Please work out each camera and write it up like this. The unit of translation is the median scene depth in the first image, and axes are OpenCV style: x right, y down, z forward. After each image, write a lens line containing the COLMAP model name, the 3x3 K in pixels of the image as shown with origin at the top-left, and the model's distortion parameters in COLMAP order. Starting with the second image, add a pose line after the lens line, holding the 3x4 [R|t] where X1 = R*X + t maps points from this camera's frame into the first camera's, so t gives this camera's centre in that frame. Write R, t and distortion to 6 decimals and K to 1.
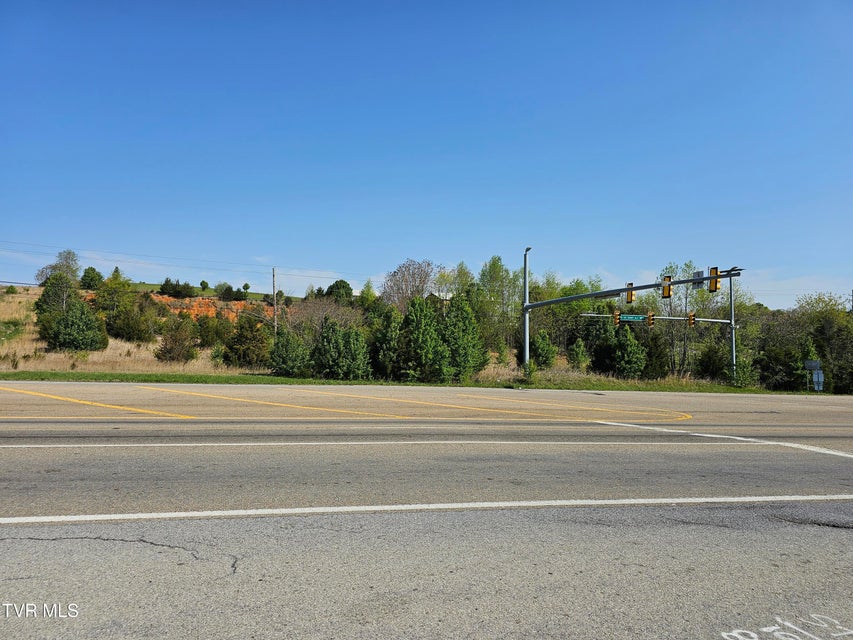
lens RADIAL K [[564.6, 0, 432.5], [0, 564.6, 323.1], [0, 0, 1]] dist [0.005098, -0.036454]
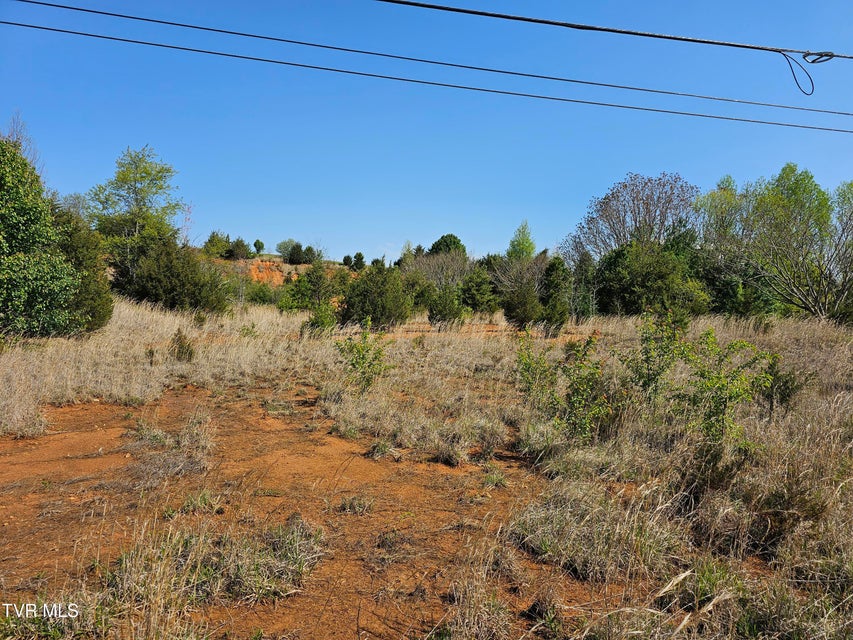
lens RADIAL K [[565.4, 0, 426.5], [0, 565.4, 320.0], [0, 0, 1]] dist [0.006265, -0.036986]
pose [[0.998607, -0.002427, -0.052713, -0.163974], [0.003842, 0.999635, 0.026754, 0.013940], [0.052628, -0.026919, 0.998251, 0.296873]]
